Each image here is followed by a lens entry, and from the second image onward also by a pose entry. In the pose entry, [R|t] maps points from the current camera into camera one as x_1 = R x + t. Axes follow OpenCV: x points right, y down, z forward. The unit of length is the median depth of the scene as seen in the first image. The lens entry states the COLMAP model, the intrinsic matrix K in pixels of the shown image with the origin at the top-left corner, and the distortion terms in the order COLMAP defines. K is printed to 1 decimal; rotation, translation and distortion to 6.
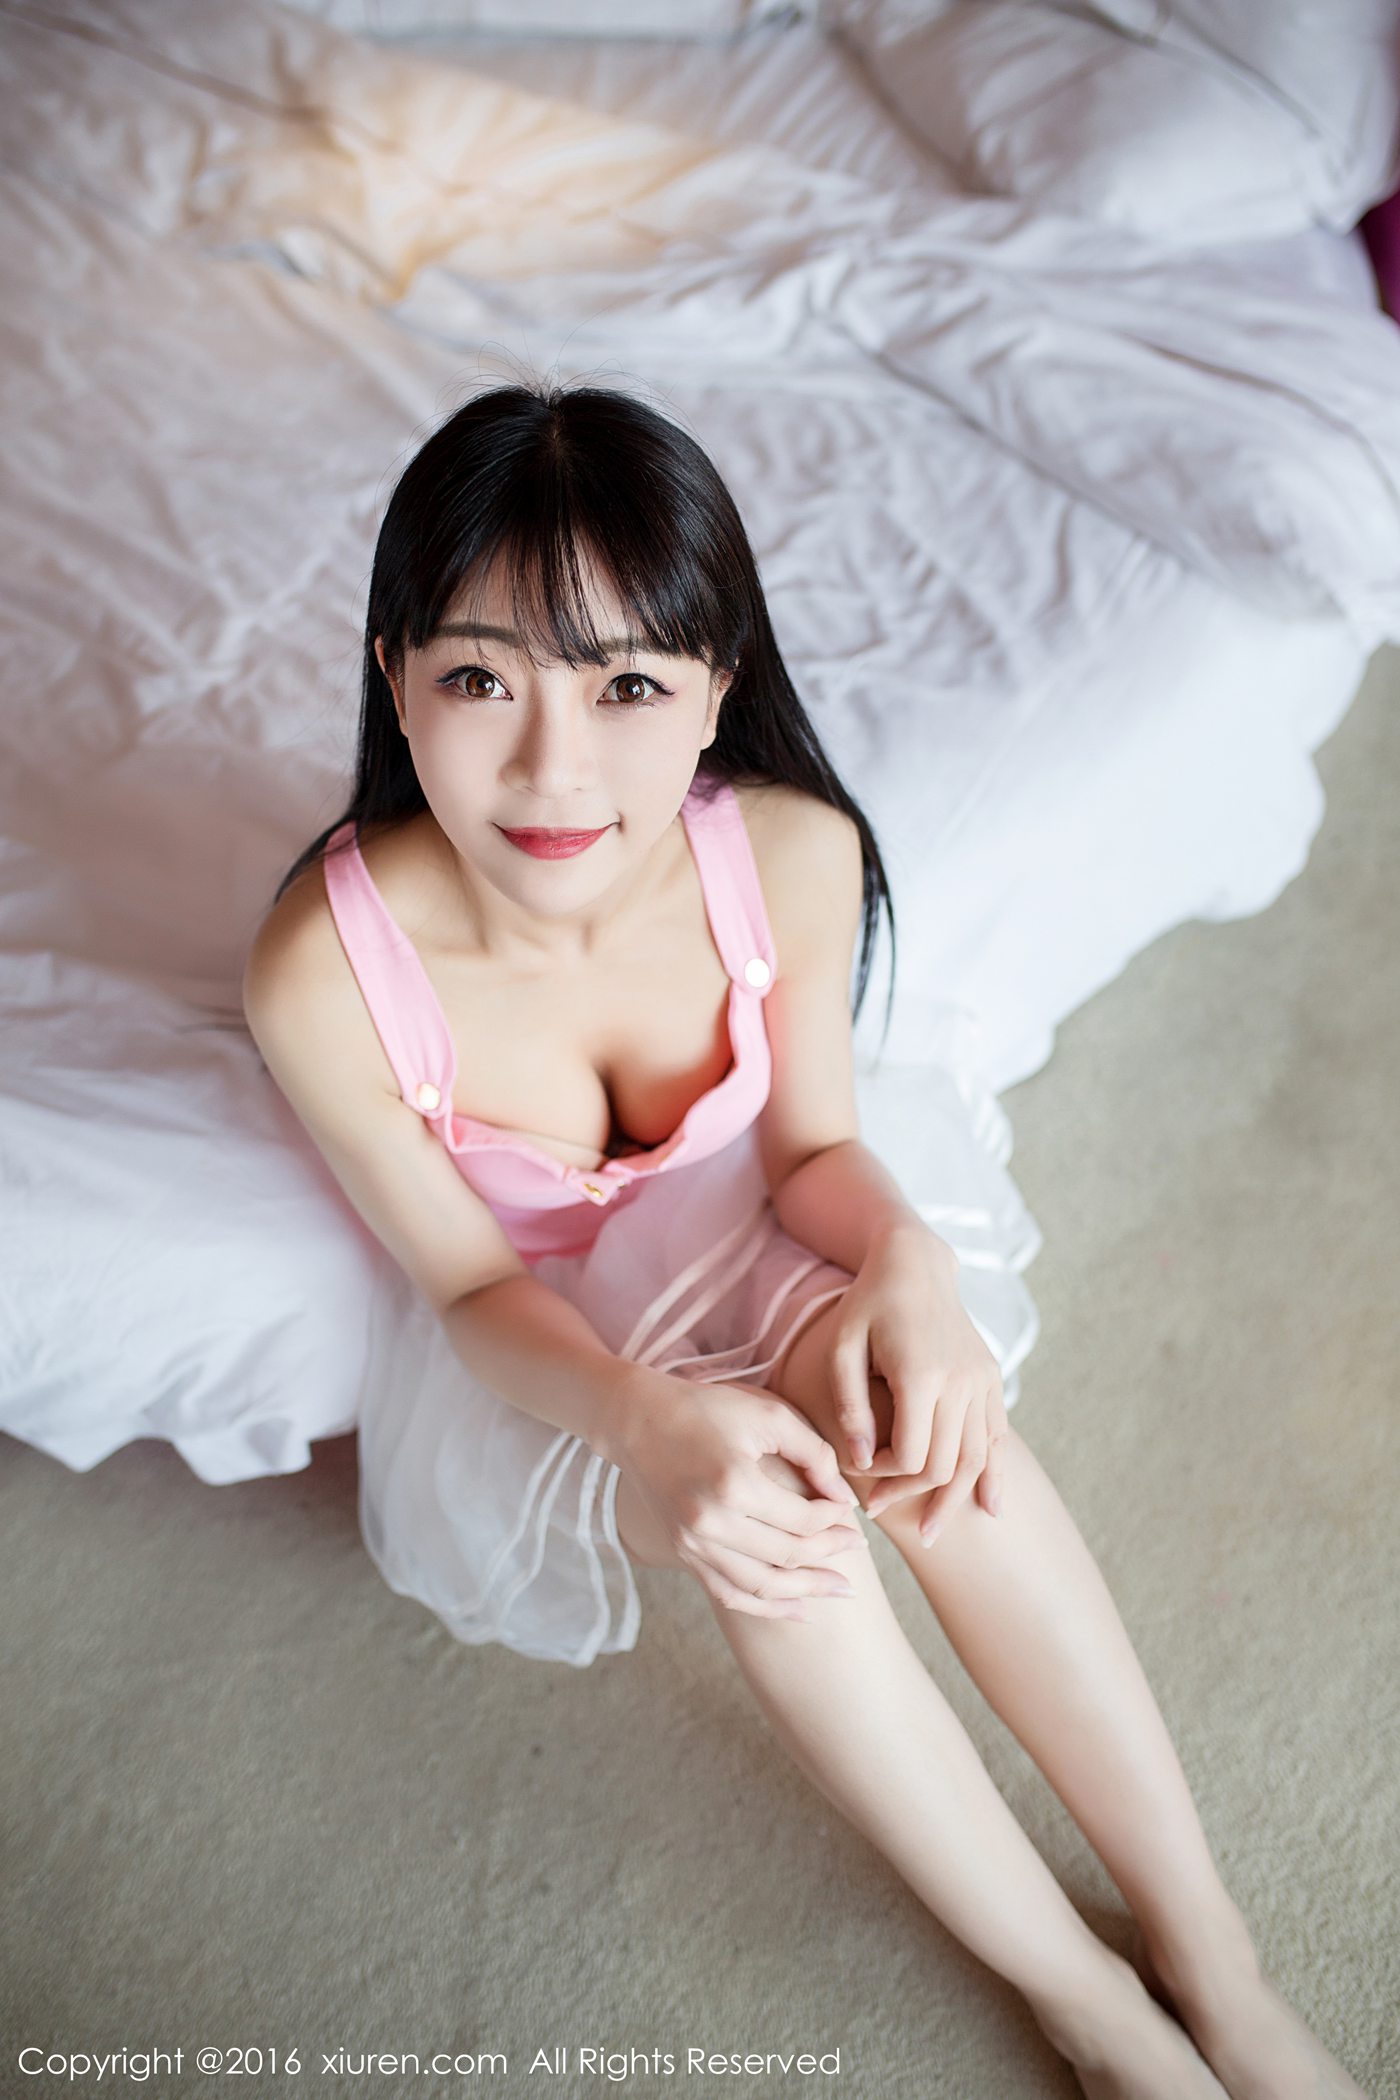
lens RADIAL K [[2087.6, 0, 700.0], [0, 2087.6, 1050.0], [0, 0, 1]] dist [-0.074250, 0.103485]
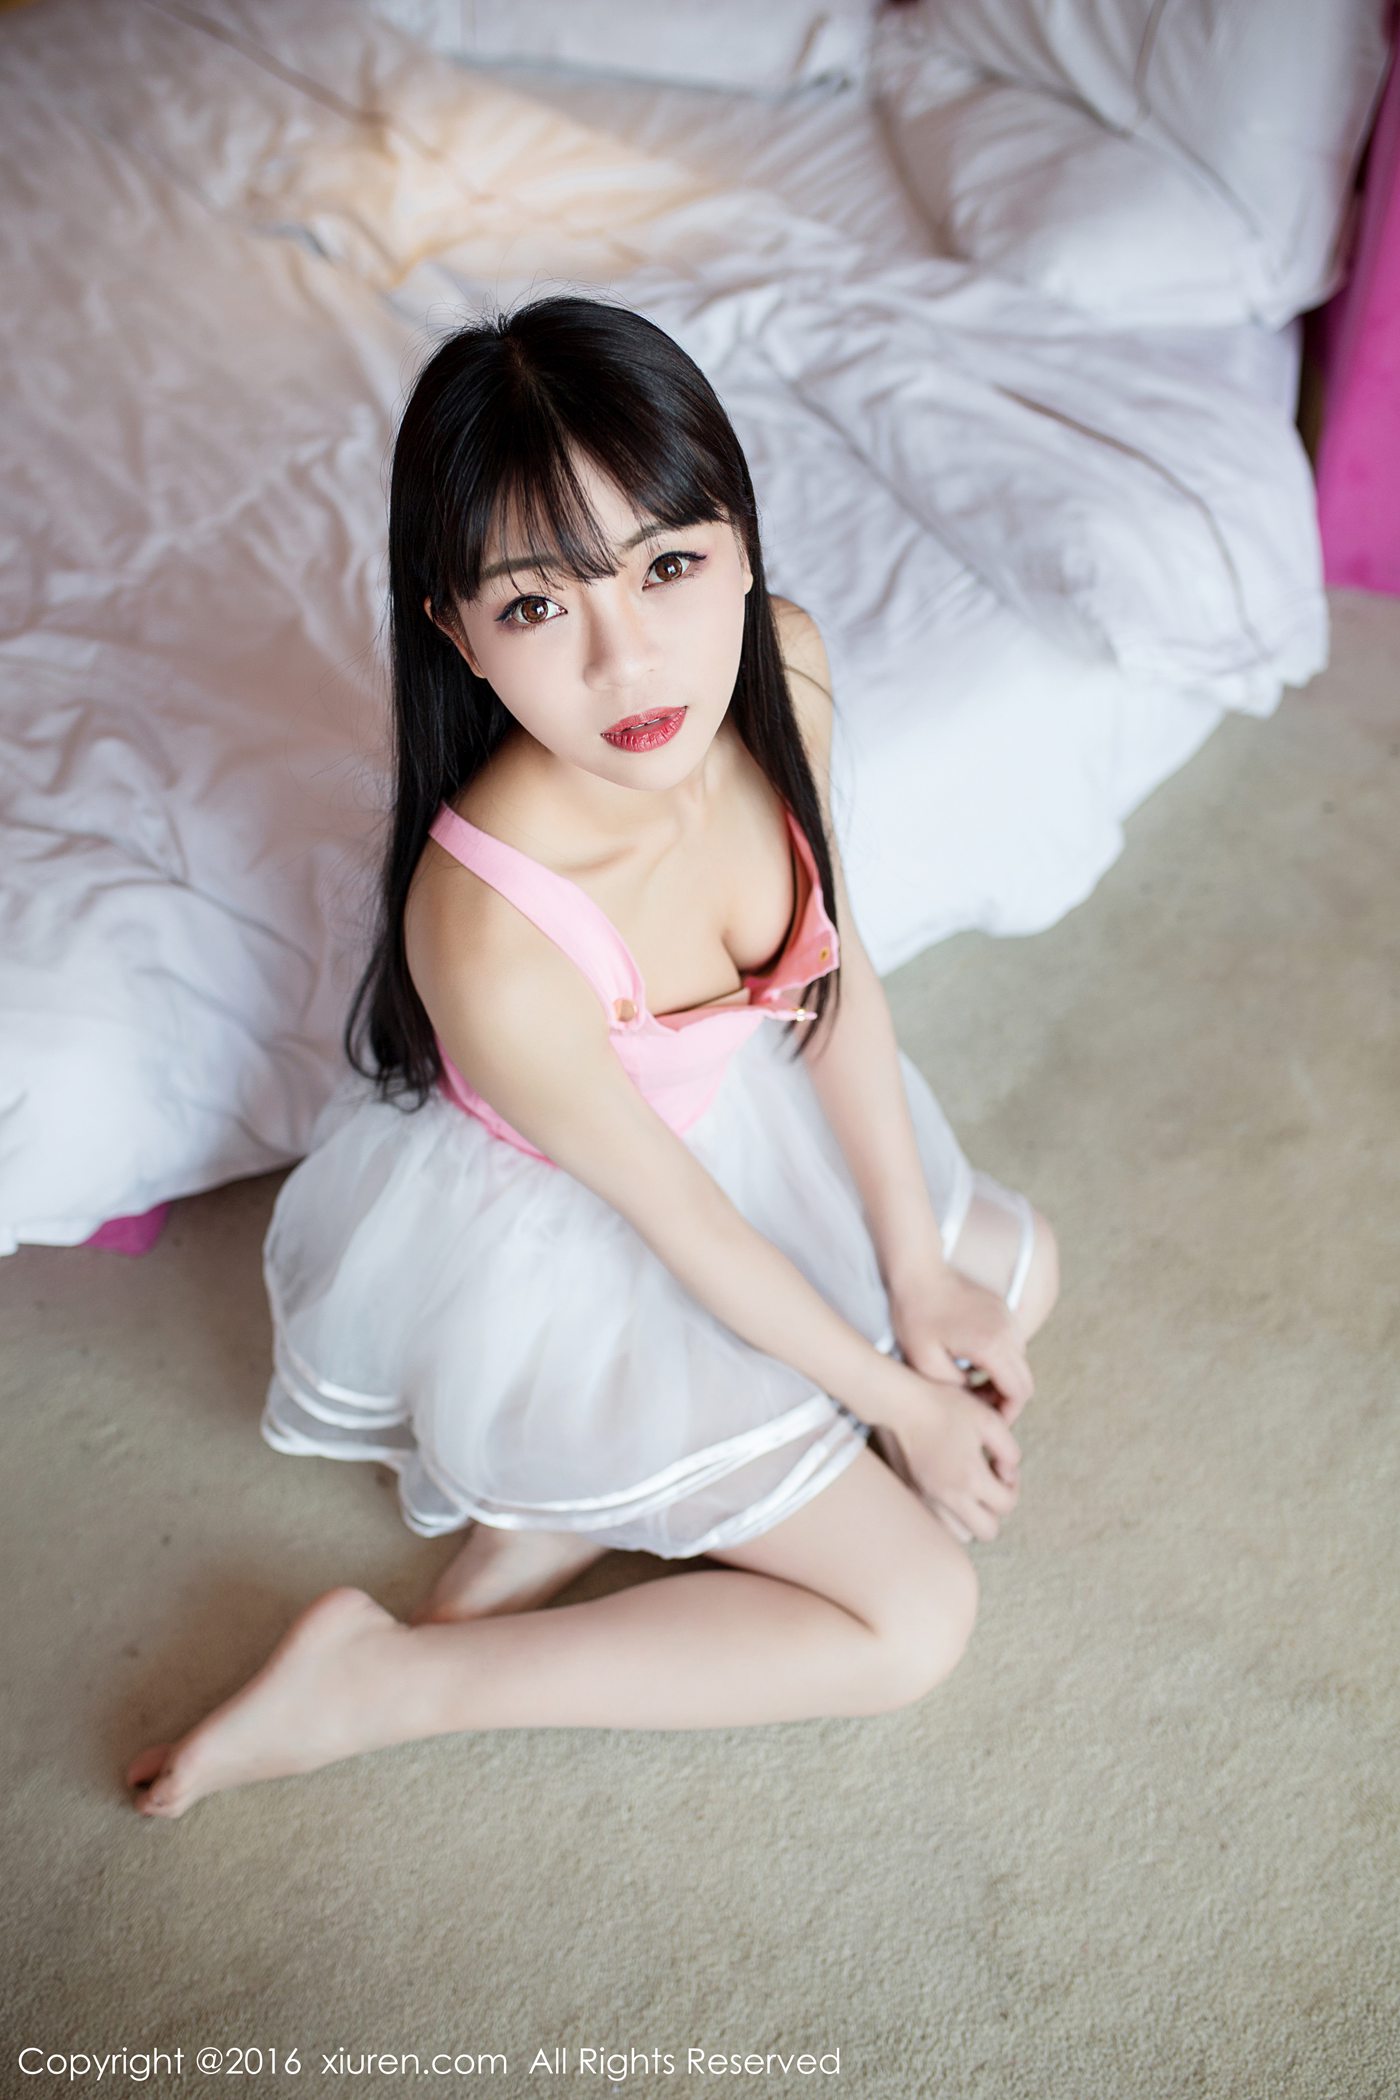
lens RADIAL K [[2087.6, 0, 700.0], [0, 2087.6, 1050.0], [0, 0, 1]] dist [-0.074250, 0.103485]
pose [[0.981969, 0.157586, -0.104423, 0.204990], [-0.161022, 0.986627, -0.025290, 0.043861], [0.099041, 0.041649, 0.994211, -0.068795]]
